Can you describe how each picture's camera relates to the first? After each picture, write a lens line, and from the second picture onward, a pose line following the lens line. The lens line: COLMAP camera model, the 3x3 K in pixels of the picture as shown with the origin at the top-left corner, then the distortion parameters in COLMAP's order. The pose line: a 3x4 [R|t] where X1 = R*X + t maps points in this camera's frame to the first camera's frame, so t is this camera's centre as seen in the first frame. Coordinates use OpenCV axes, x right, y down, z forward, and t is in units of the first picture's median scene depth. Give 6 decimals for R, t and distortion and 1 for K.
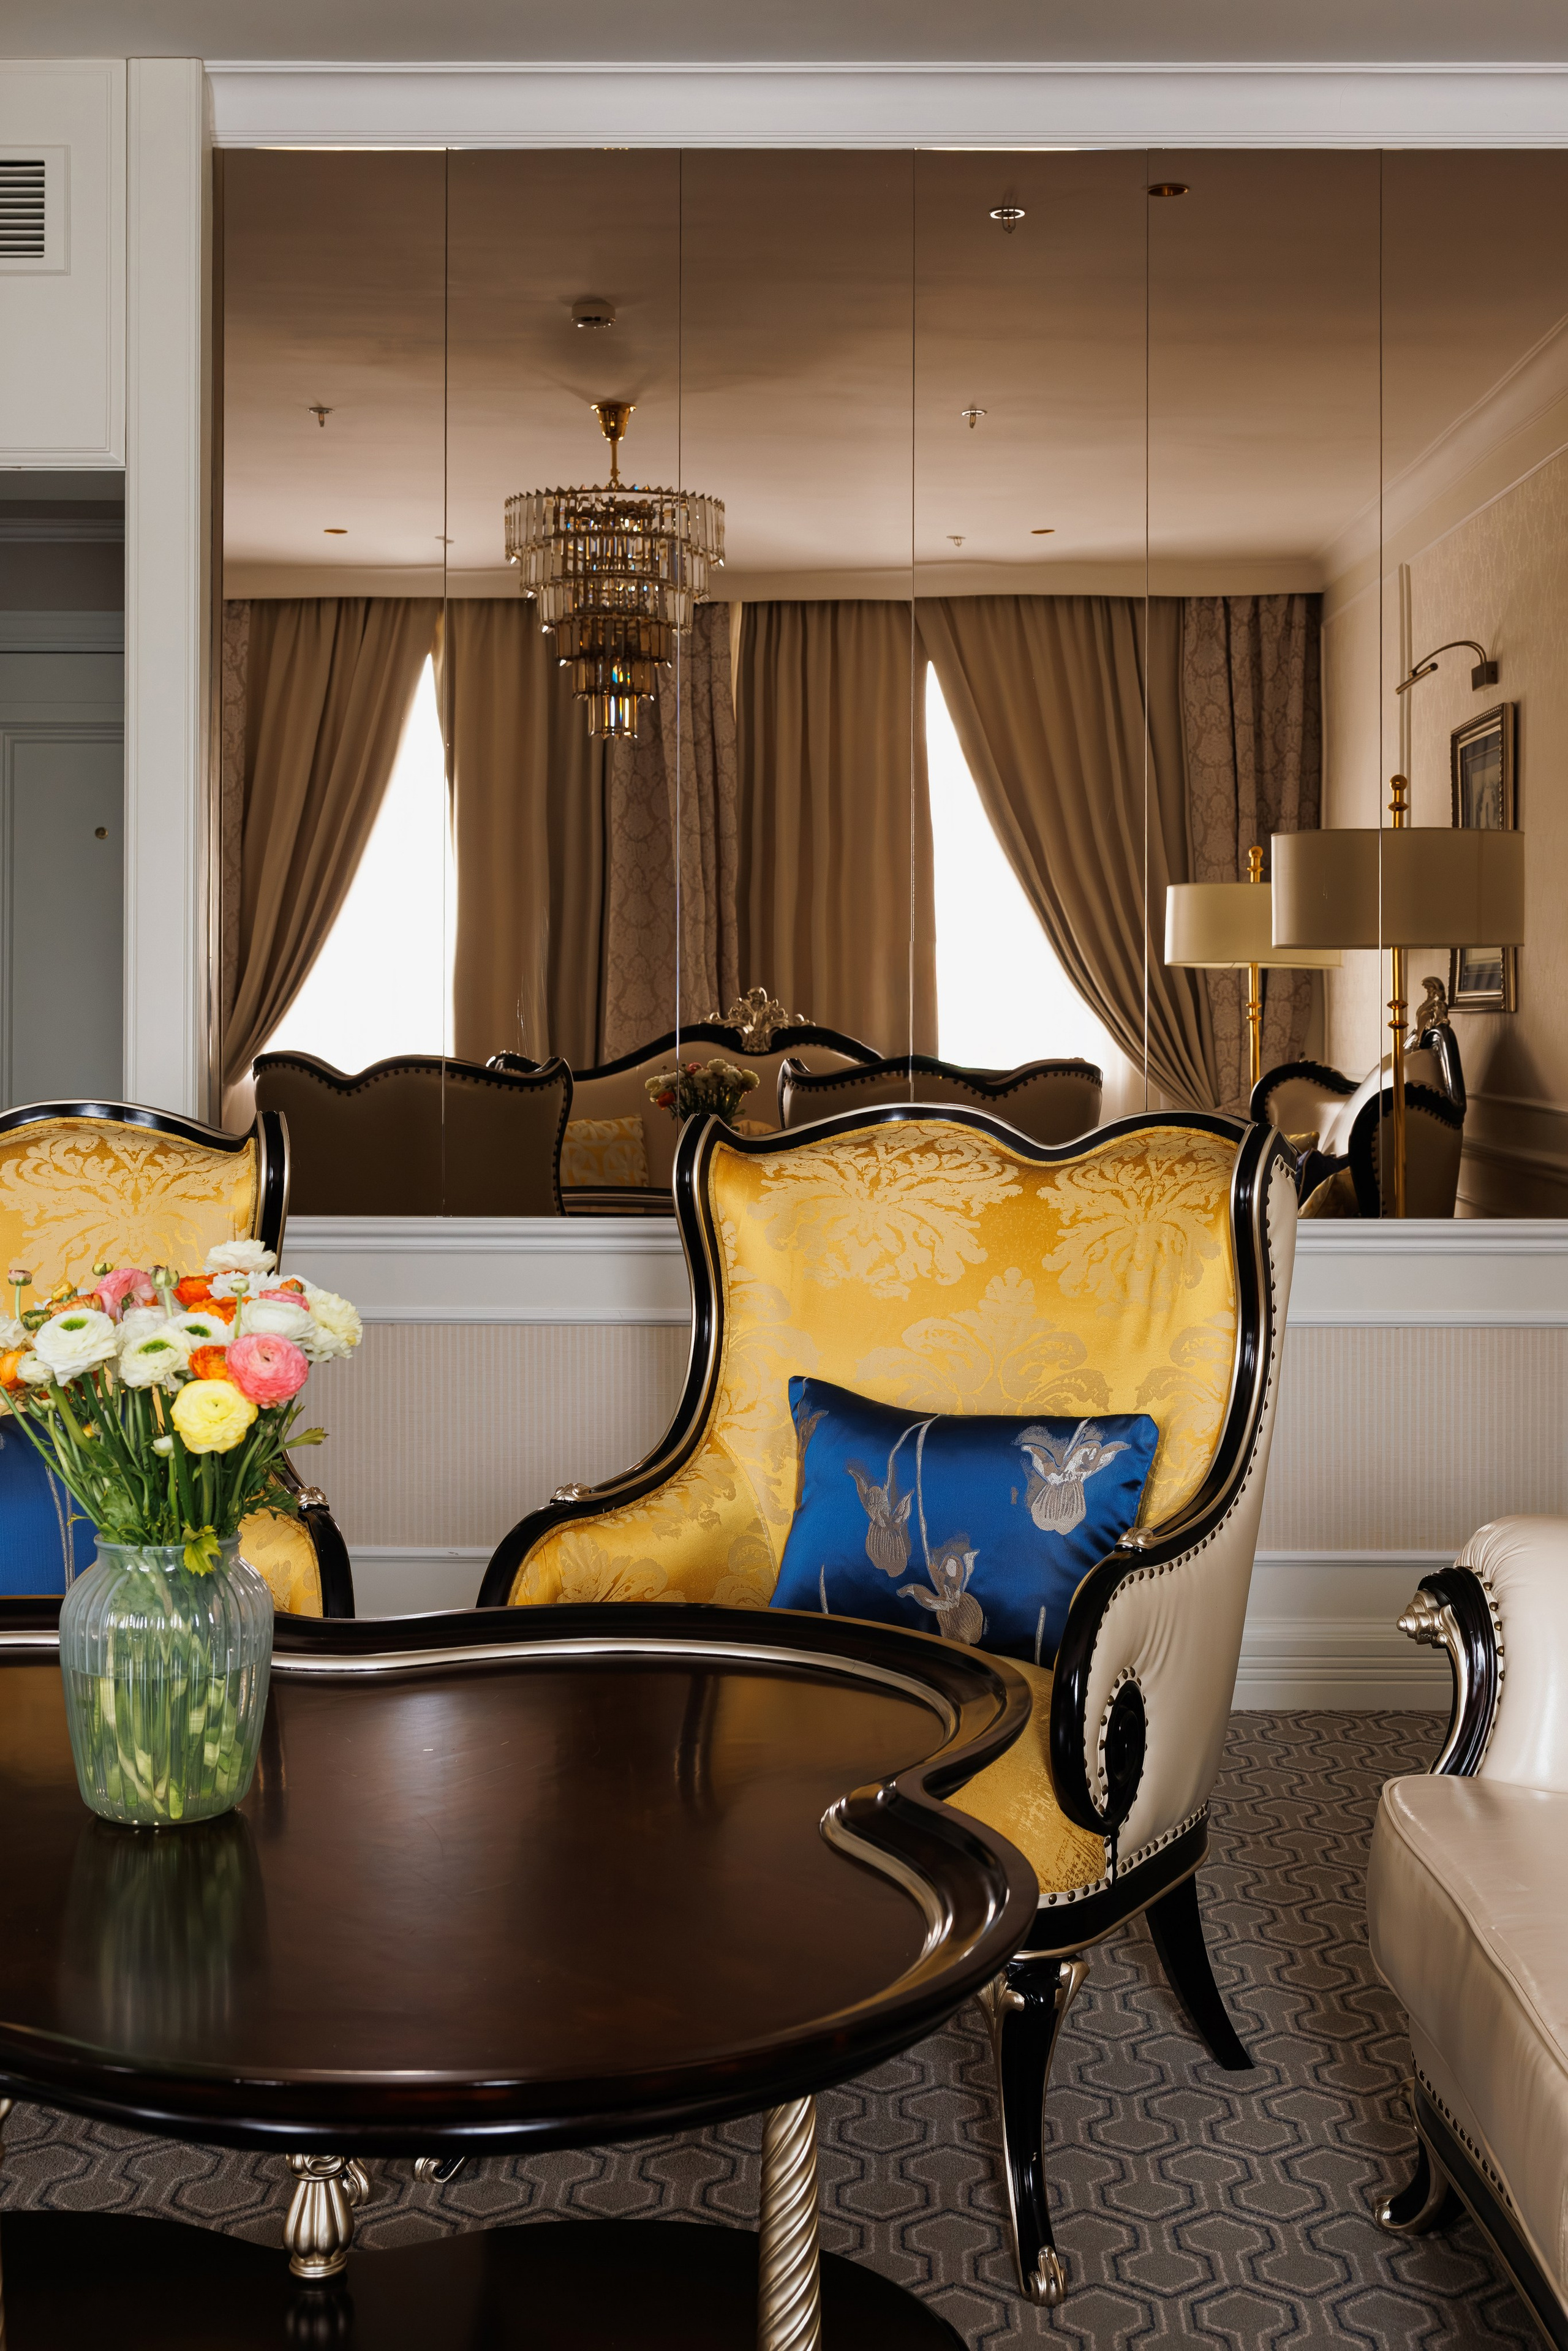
lens RADIAL K [[3034.3, 0, 895.4], [0, 3034.3, 970.7], [0, 0, 1]] dist [-0.015651, 0.044926]
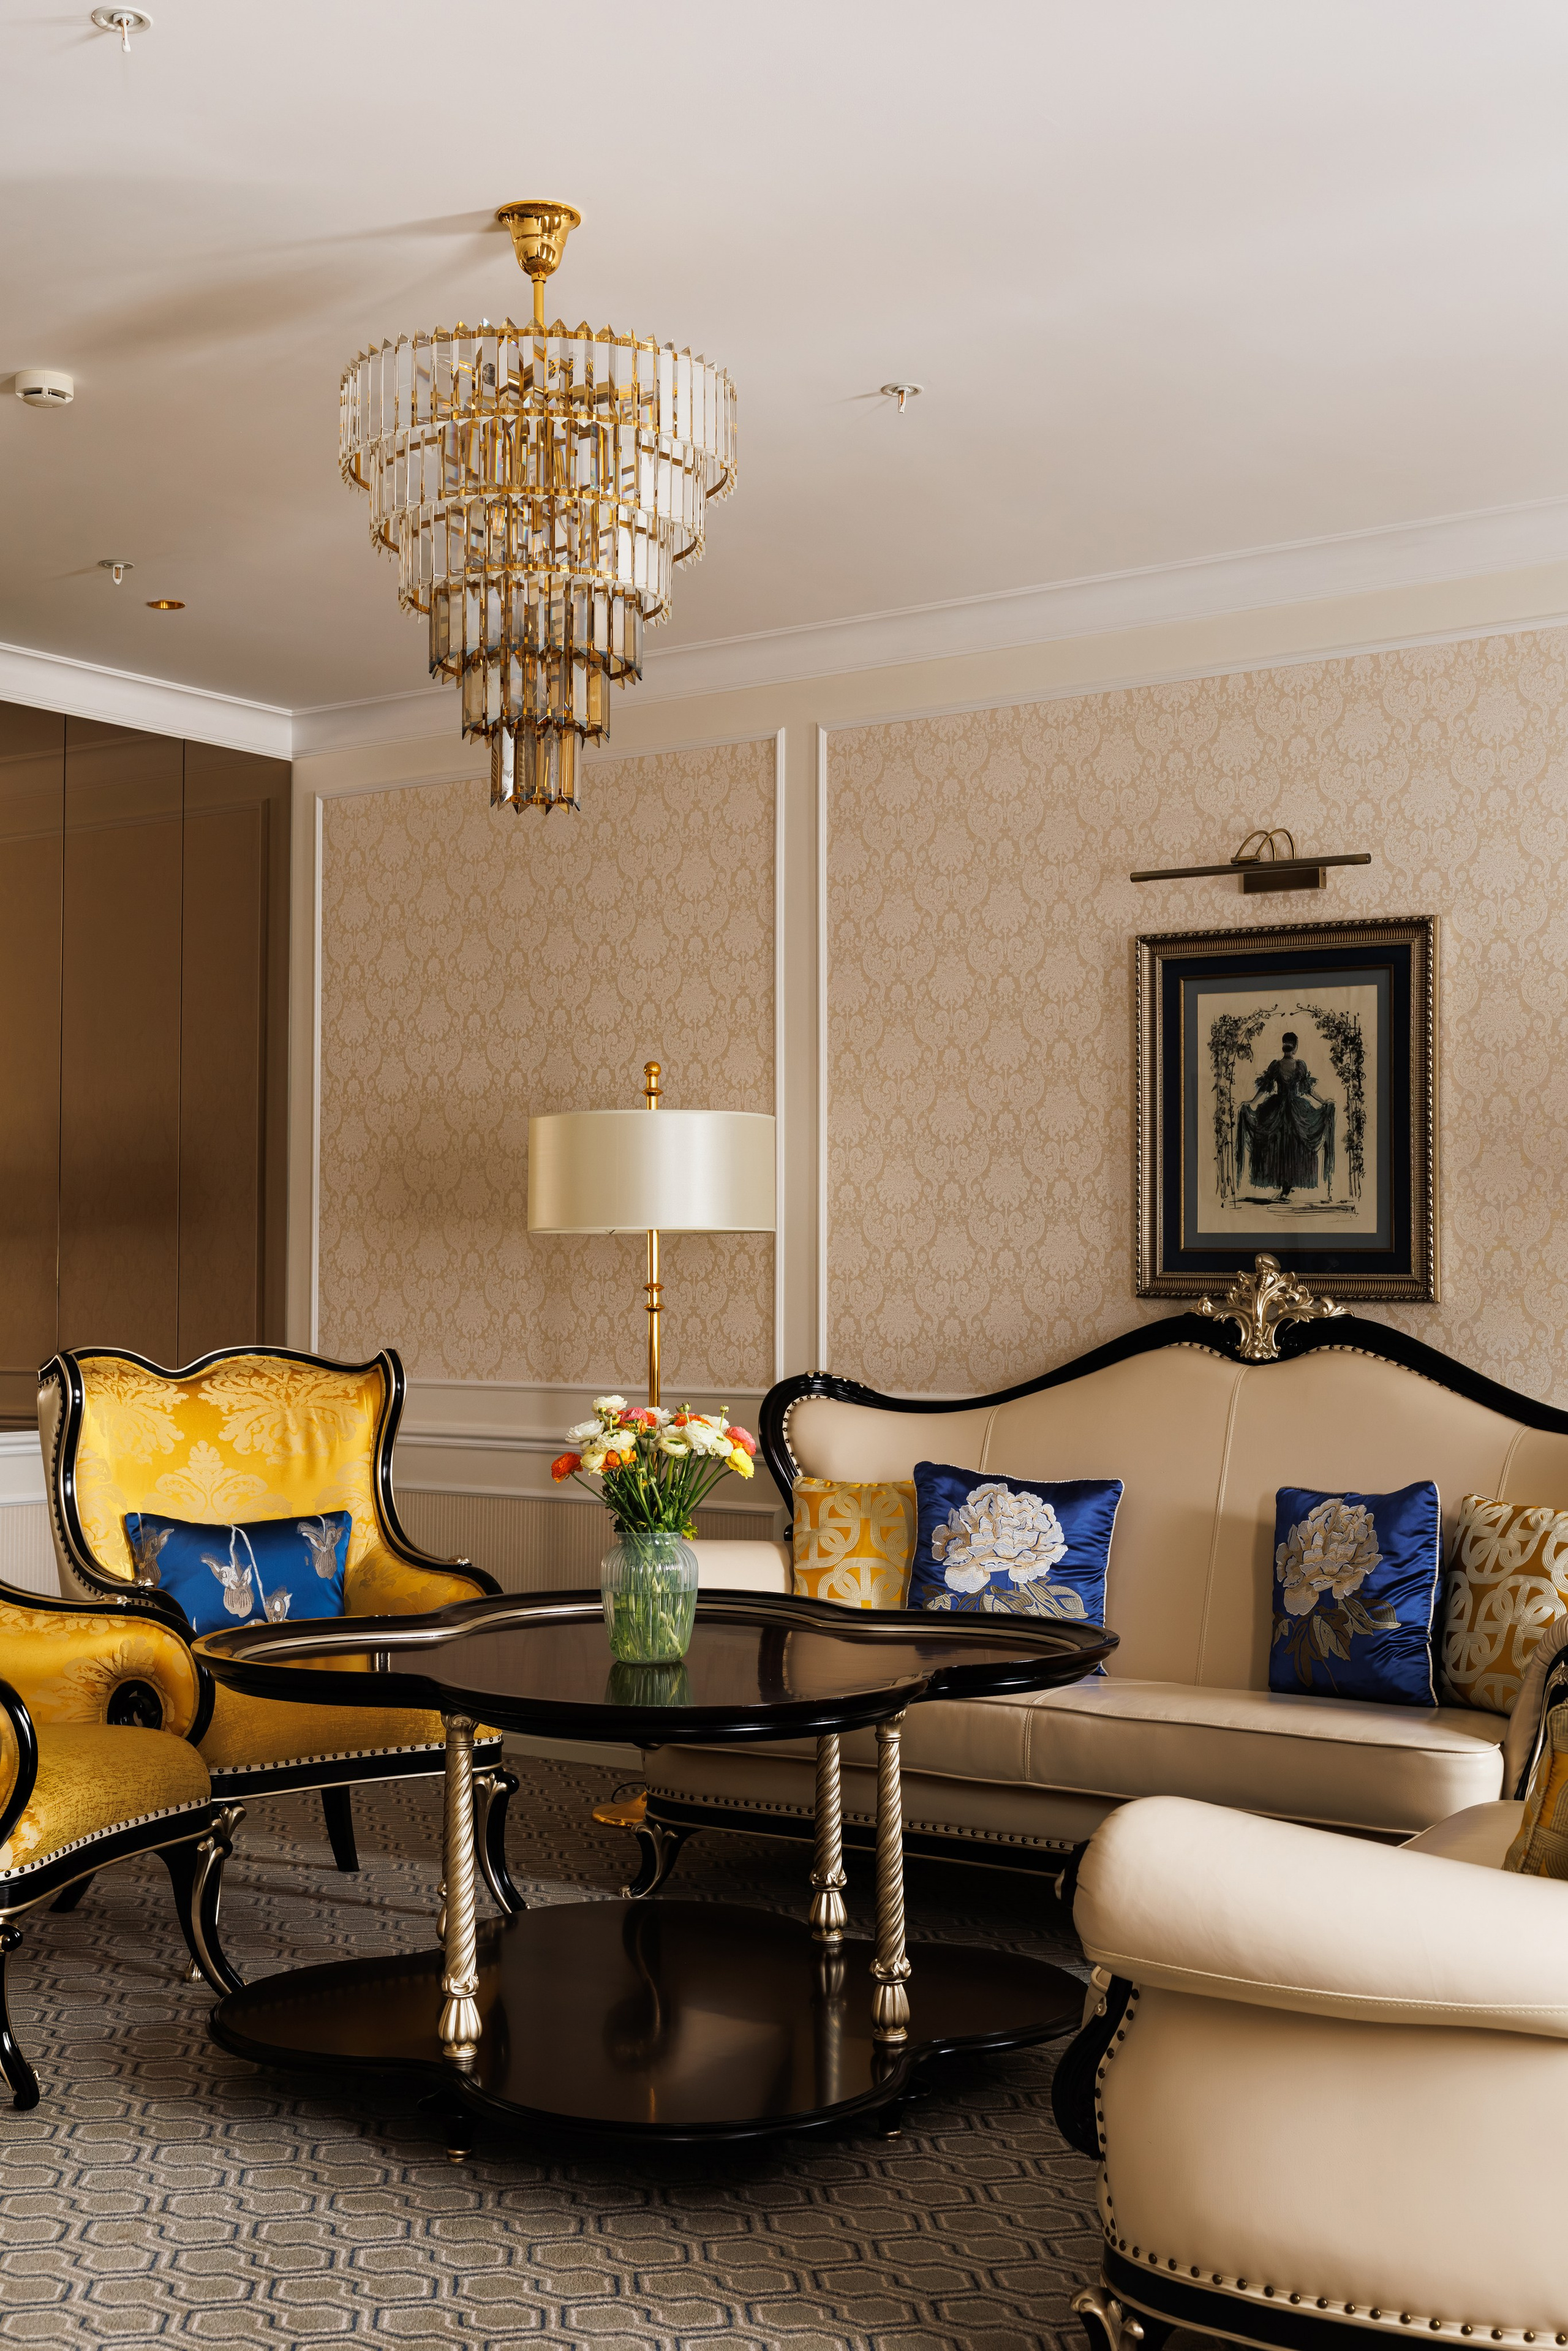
lens RADIAL K [[2833.9, 0, 771.0], [0, 2833.9, 1158.8], [0, 0, 1]] dist [0.006454, -0.032035]
pose [[0.582486, 0.032755, 0.812180, -1.163646], [-0.006903, 0.999351, -0.035352, -0.005369], [-0.812811, 0.014985, 0.582334, -0.157293]]
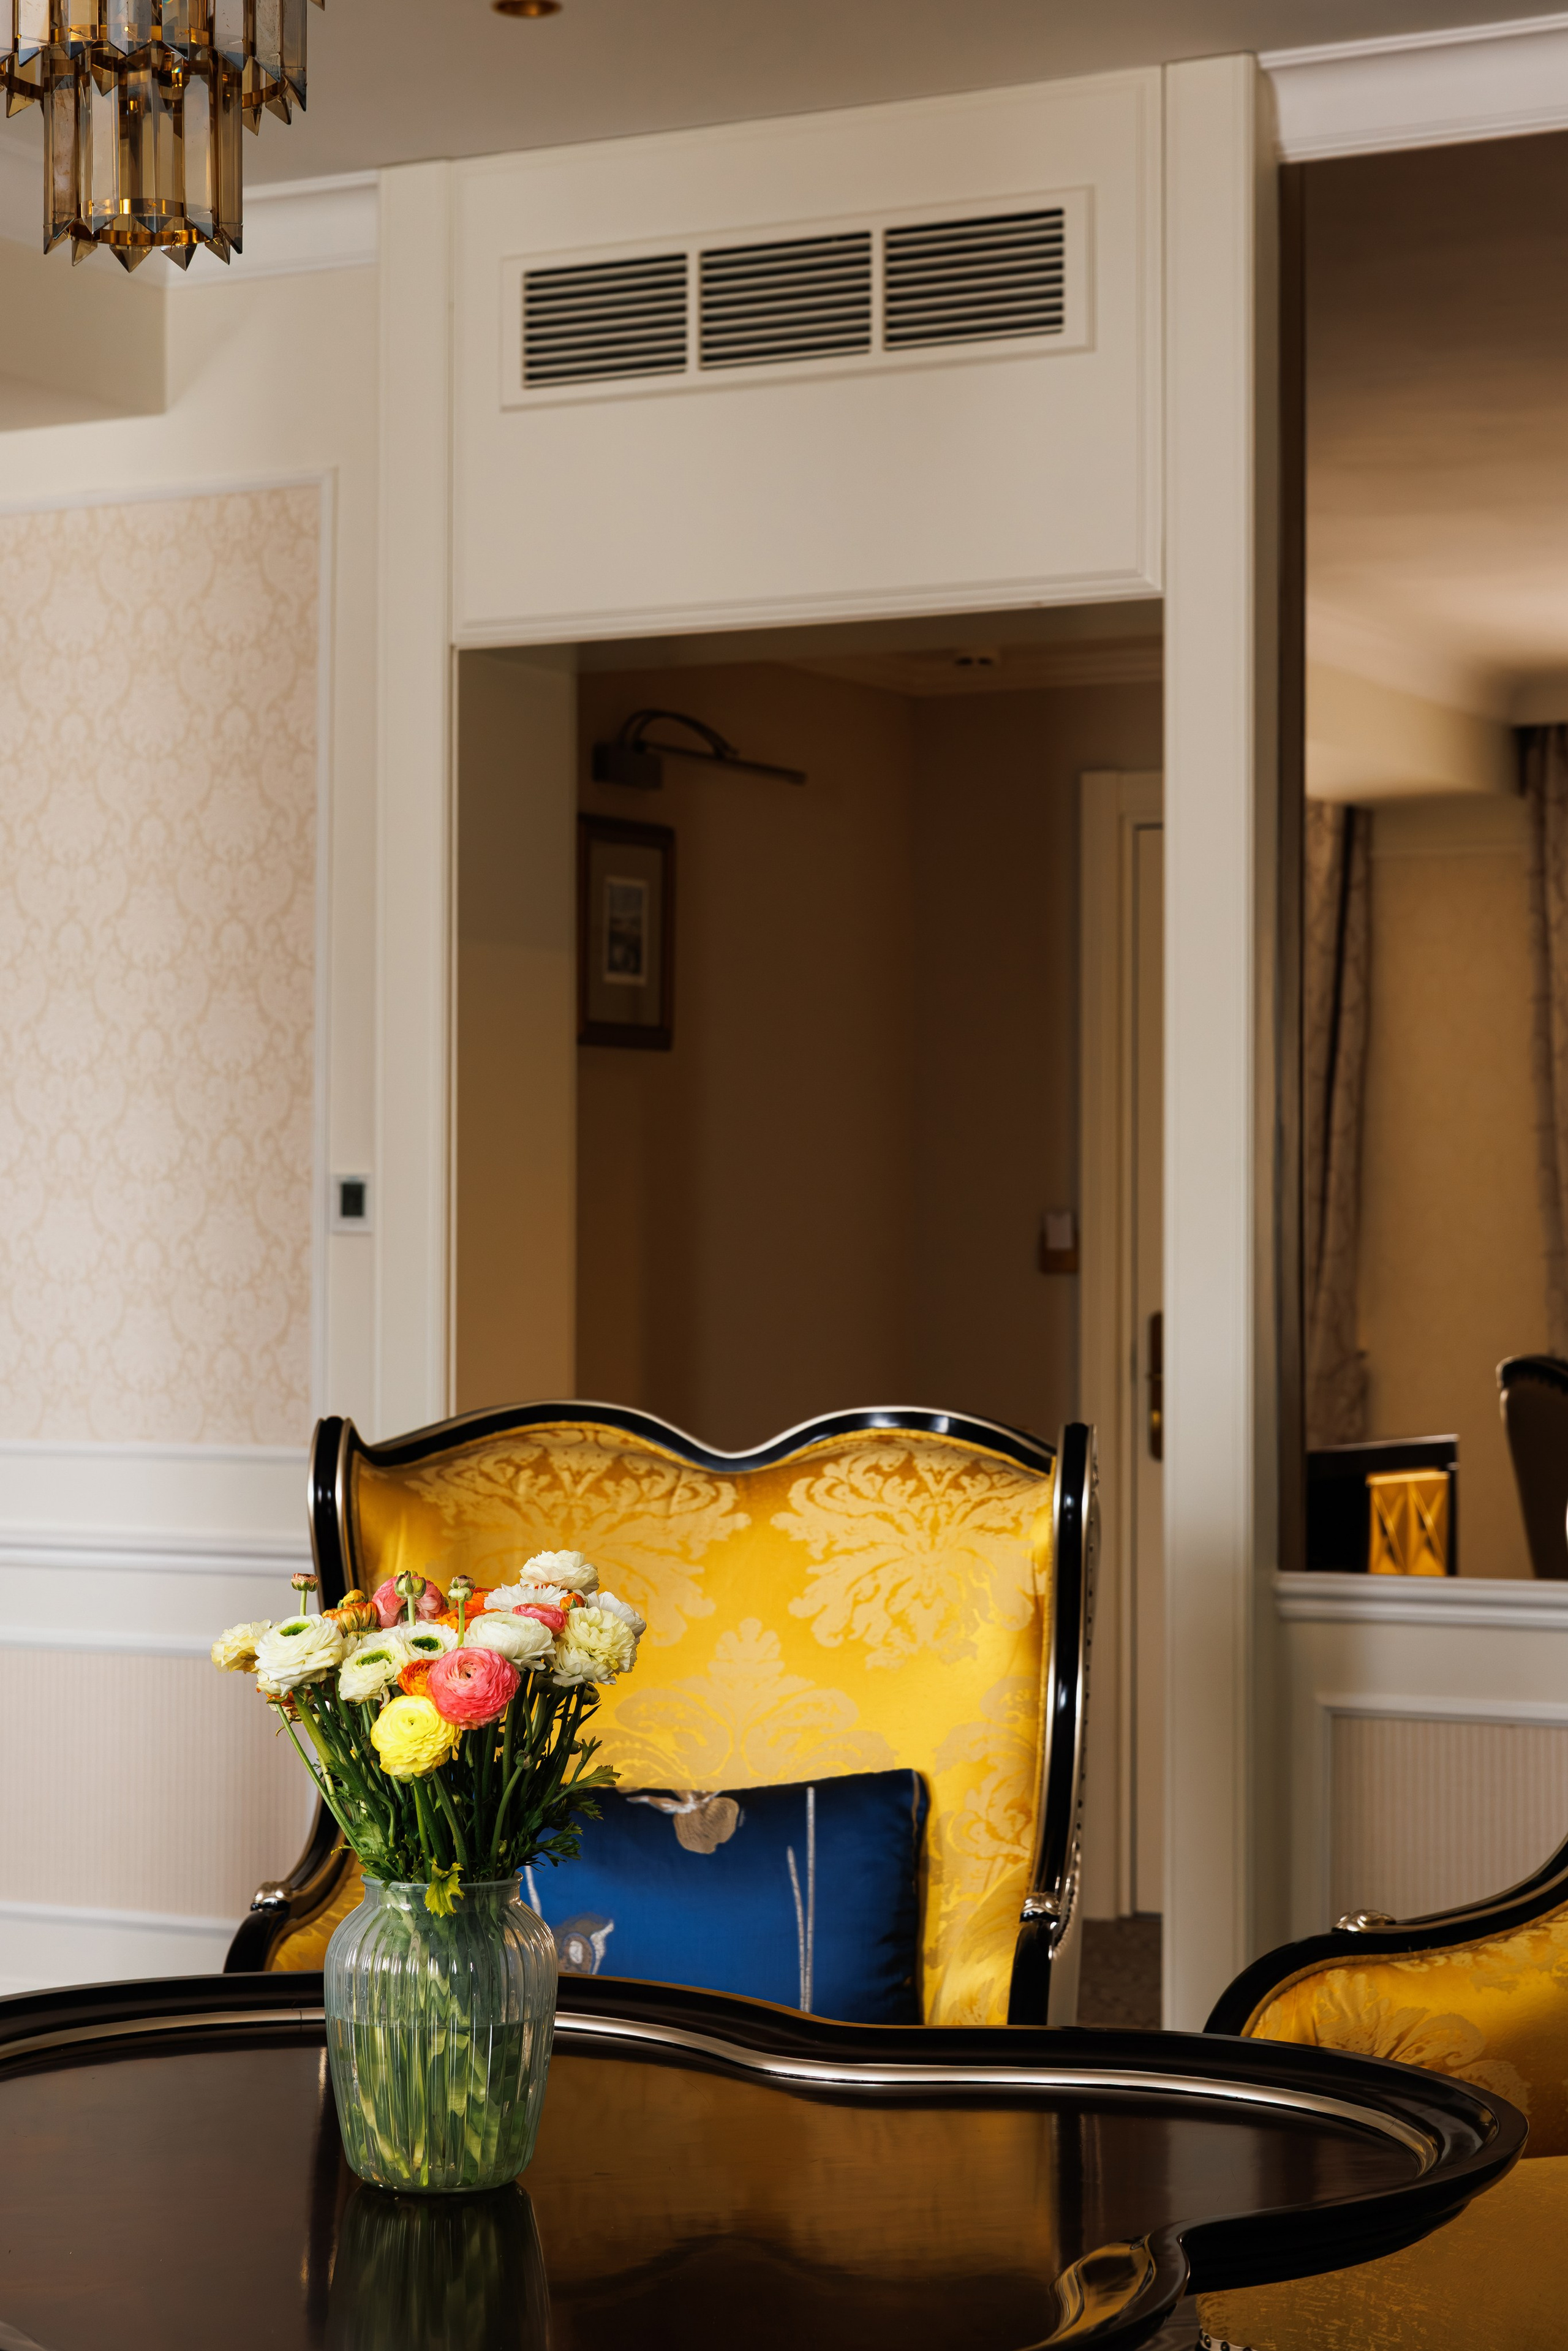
lens RADIAL K [[4482.0, 0, 784.0], [0, 4482.0, 1175.5], [0, 0, 1]] dist [0.034174, -0.502541]
pose [[0.886077, -0.010227, -0.463426, 0.279652], [0.002548, 0.999849, -0.017192, 0.001634], [0.463532, 0.014053, 0.885969, -0.077269]]
